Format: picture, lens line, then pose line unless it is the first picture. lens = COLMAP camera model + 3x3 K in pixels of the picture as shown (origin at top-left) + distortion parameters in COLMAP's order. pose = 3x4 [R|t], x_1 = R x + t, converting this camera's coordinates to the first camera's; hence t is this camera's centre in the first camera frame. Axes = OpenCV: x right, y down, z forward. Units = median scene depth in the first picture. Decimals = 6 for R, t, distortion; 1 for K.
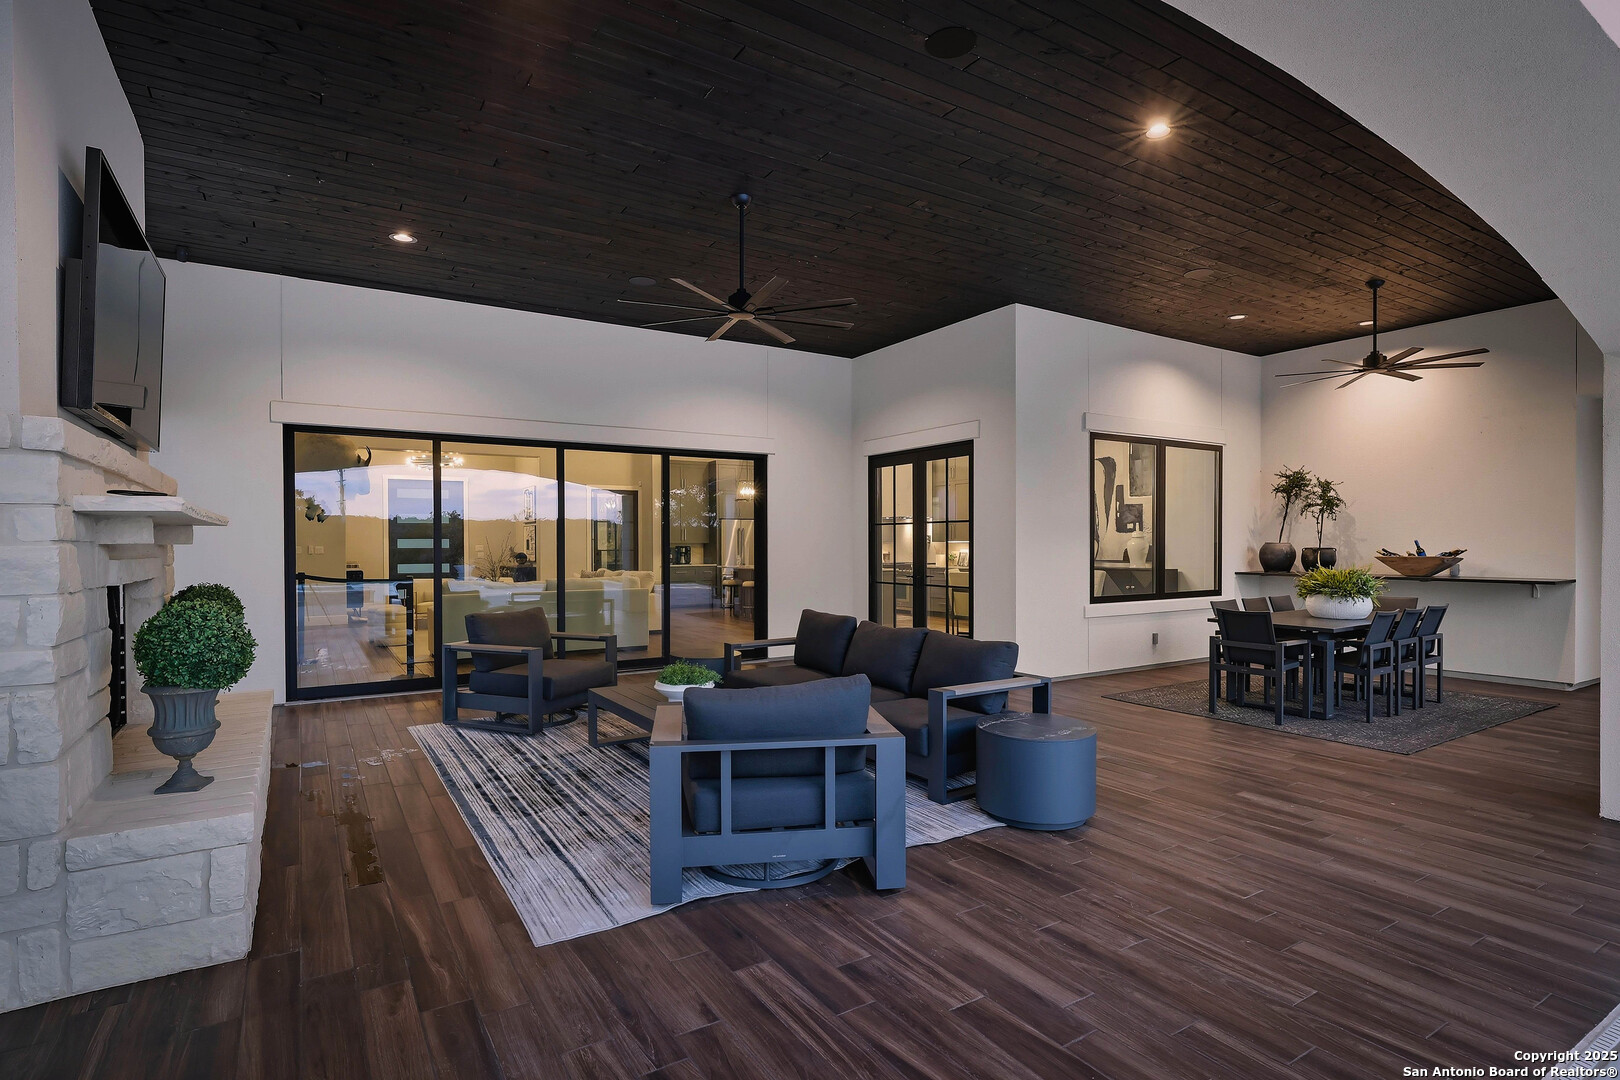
lens RADIAL K [[804.1, 0, 810.0], [0, 804.1, 540.0], [0, 0, 1]] dist [-0.001705, -0.000036]
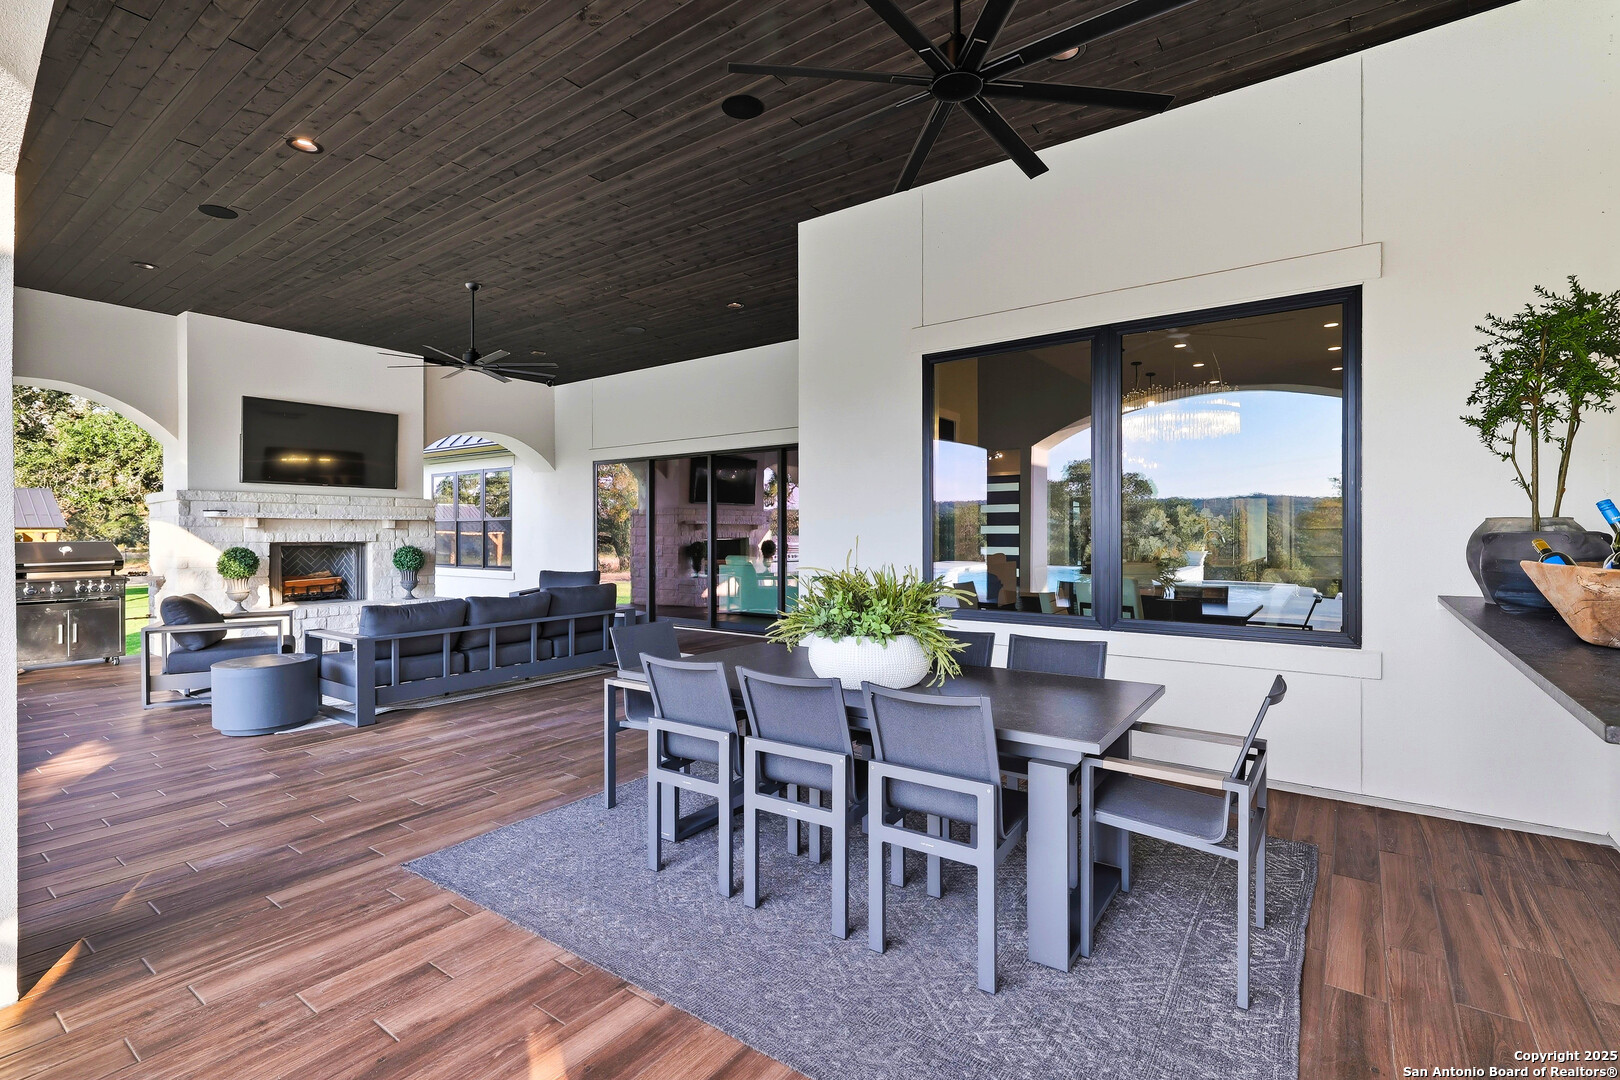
lens RADIAL K [[743.0, 0, 810.0], [0, 743.0, 540.0], [0, 0, 1]] dist [0.012590, 0.000155]
pose [[0.367376, 0.016871, -0.929919, 2.259065], [0.002252, 0.999816, 0.019029, 0.003817], [0.930070, -0.009085, 0.367271, 1.757826]]
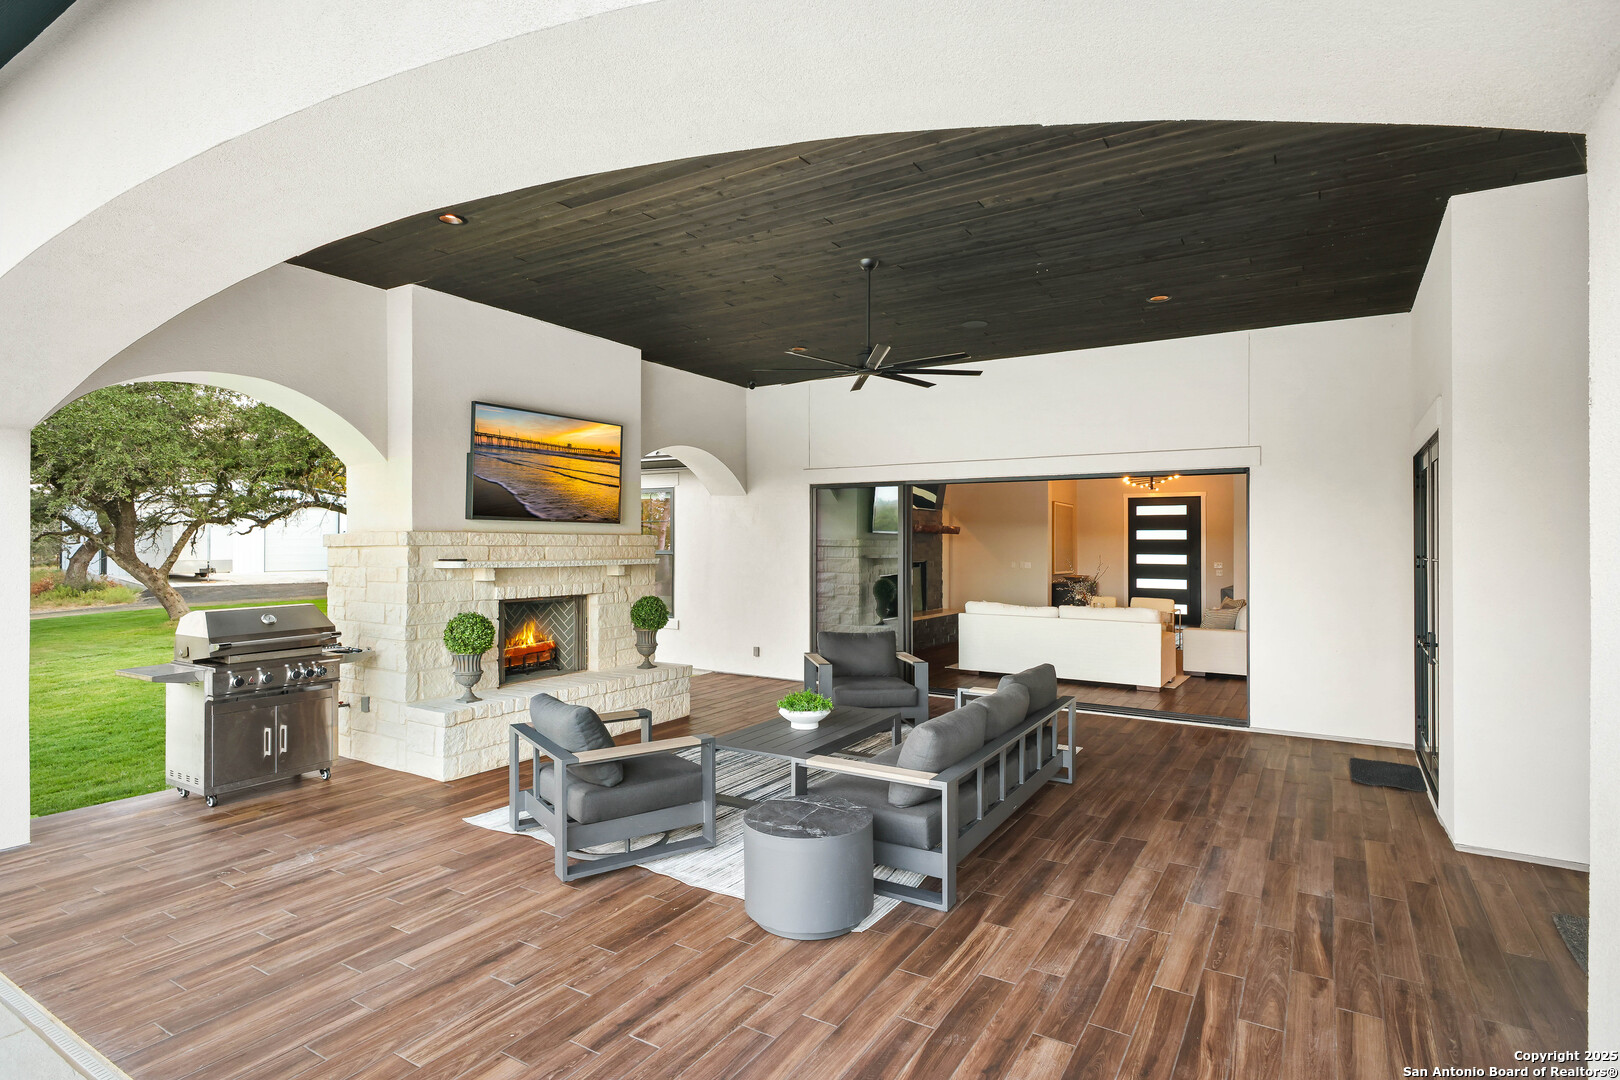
lens RADIAL K [[835.6, 0, 812.0], [0, 835.6, 519.3], [0, 0, 1]] dist [0.015551, 0.000004]
pose [[0.443489, -0.019039, -0.896077, 1.425899], [-0.001154, 0.999761, -0.021813, -0.102597], [0.896279, 0.010708, 0.443361, 0.733467]]
